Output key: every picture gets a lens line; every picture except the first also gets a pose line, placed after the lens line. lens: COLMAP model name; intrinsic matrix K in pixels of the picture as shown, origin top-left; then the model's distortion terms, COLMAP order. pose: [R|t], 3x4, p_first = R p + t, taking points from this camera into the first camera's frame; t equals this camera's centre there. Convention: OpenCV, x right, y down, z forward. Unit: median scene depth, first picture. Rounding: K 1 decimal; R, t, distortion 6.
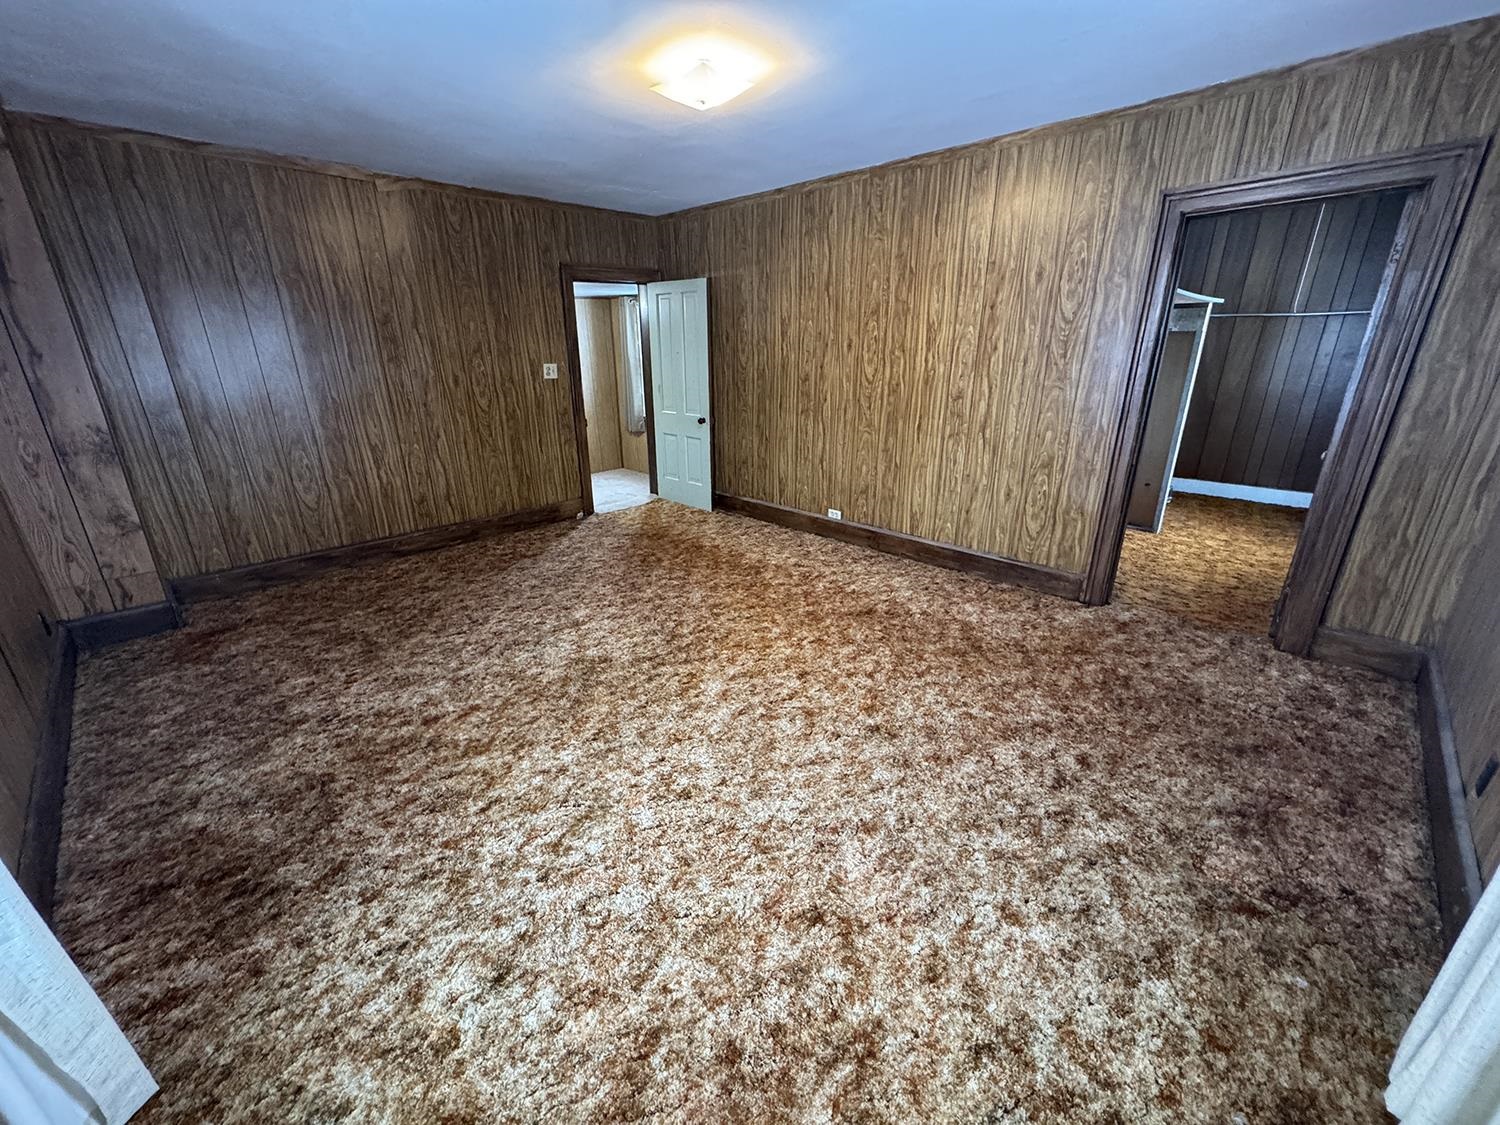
lens RADIAL K [[597.7, 0, 747.8], [0, 597.7, 560.2], [0, 0, 1]] dist [-0.003089, 0.000273]
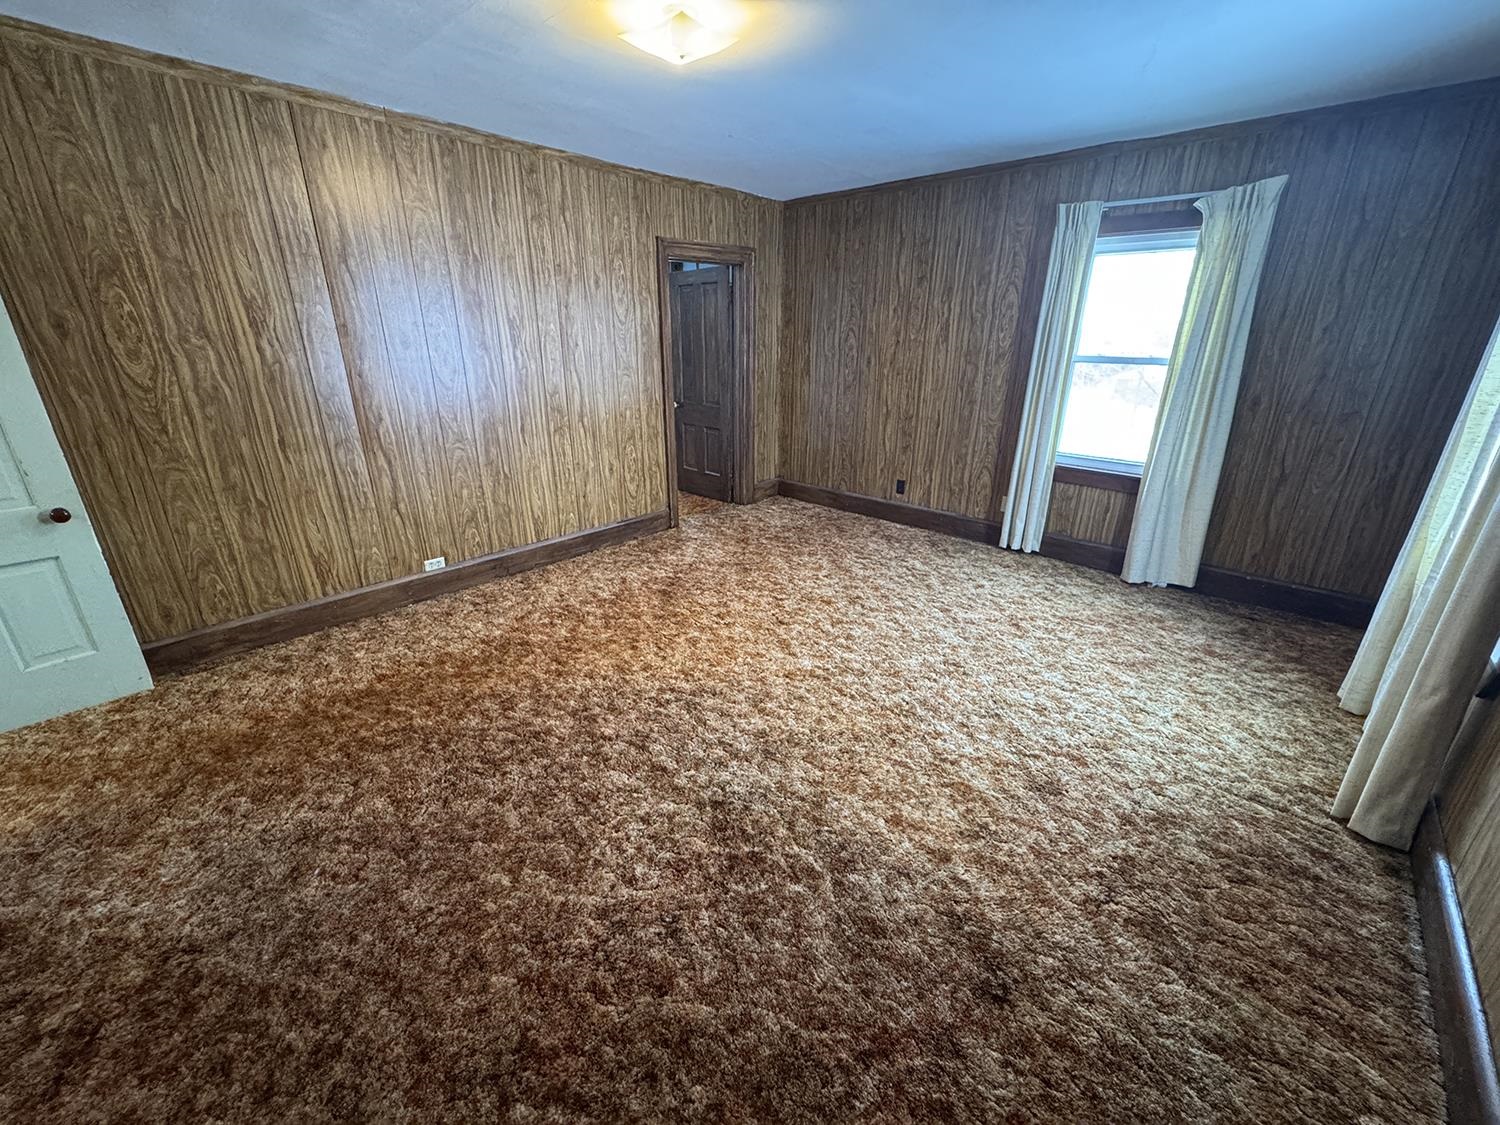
lens RADIAL K [[597.7, 0, 747.8], [0, 597.7, 560.2], [0, 0, 1]] dist [-0.003089, 0.000273]
pose [[-0.030517, -0.343906, 0.938508, -0.910839], [0.339759, 0.879467, 0.333319, -0.313318], [-0.940017, 0.329038, 0.090007, 0.867336]]
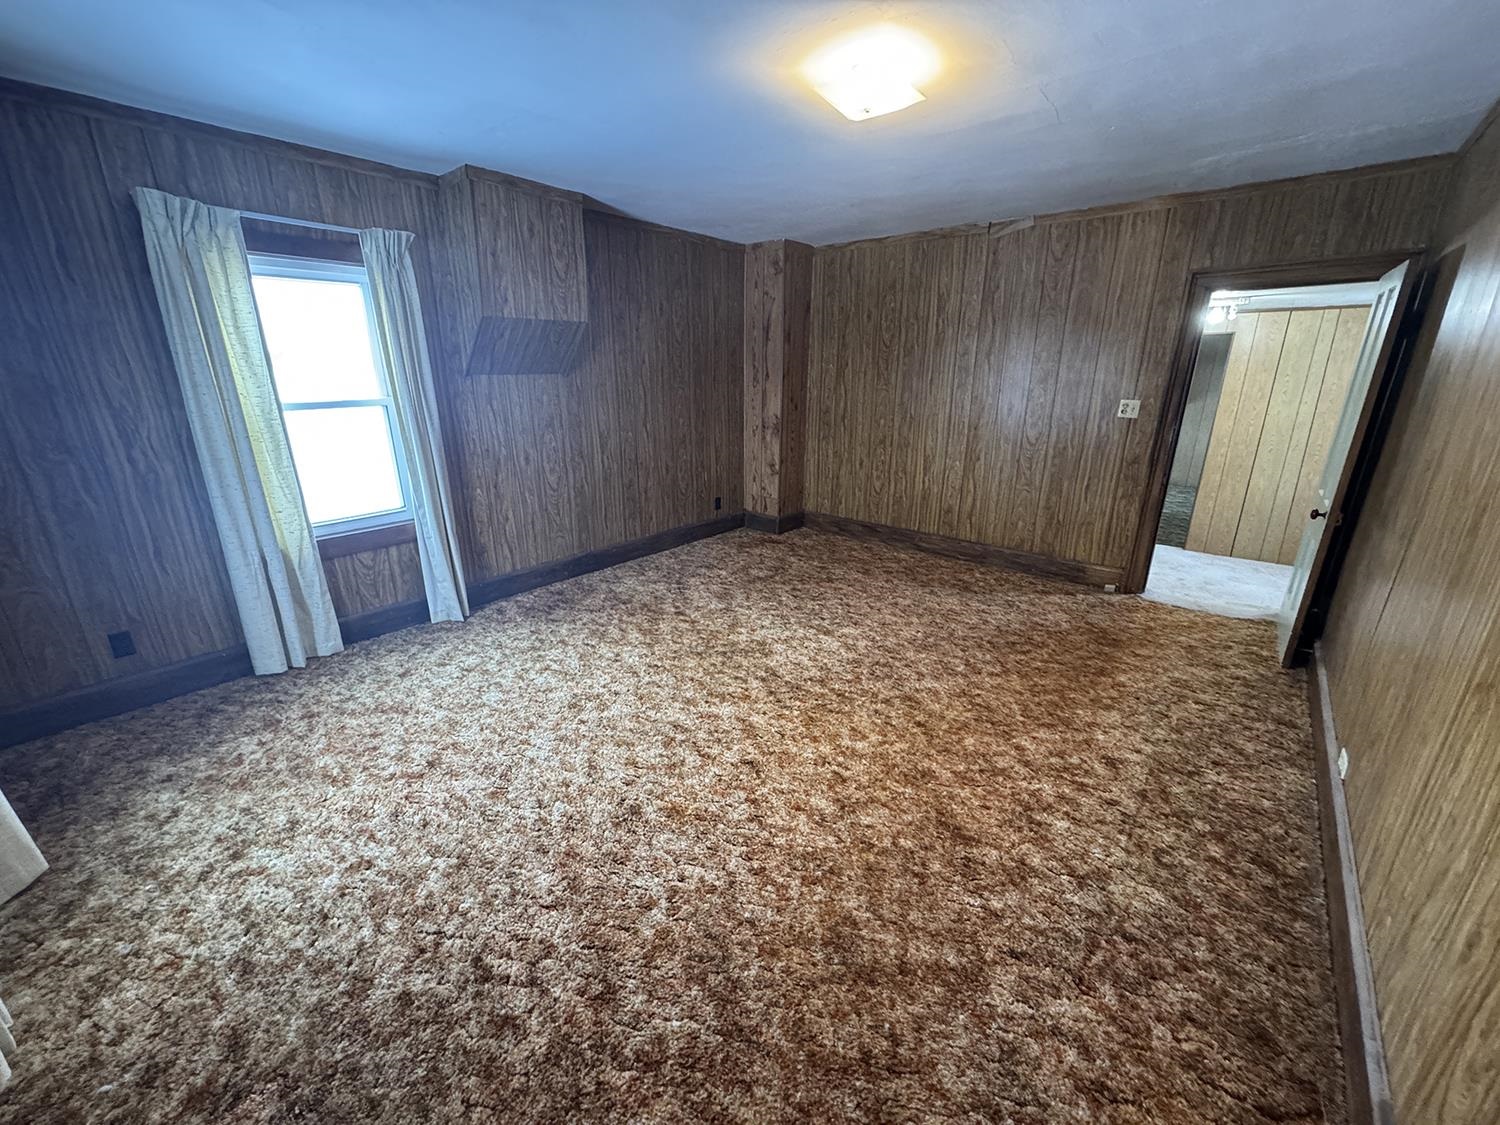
lens RADIAL K [[597.7, 0, 747.8], [0, 597.7, 560.2], [0, 0, 1]] dist [-0.003089, 0.000273]
pose [[0.068915, 0.313534, -0.947073, 0.766691], [-0.342782, 0.898974, 0.272667, -0.286467], [0.936884, 0.305849, 0.169426, 0.720198]]
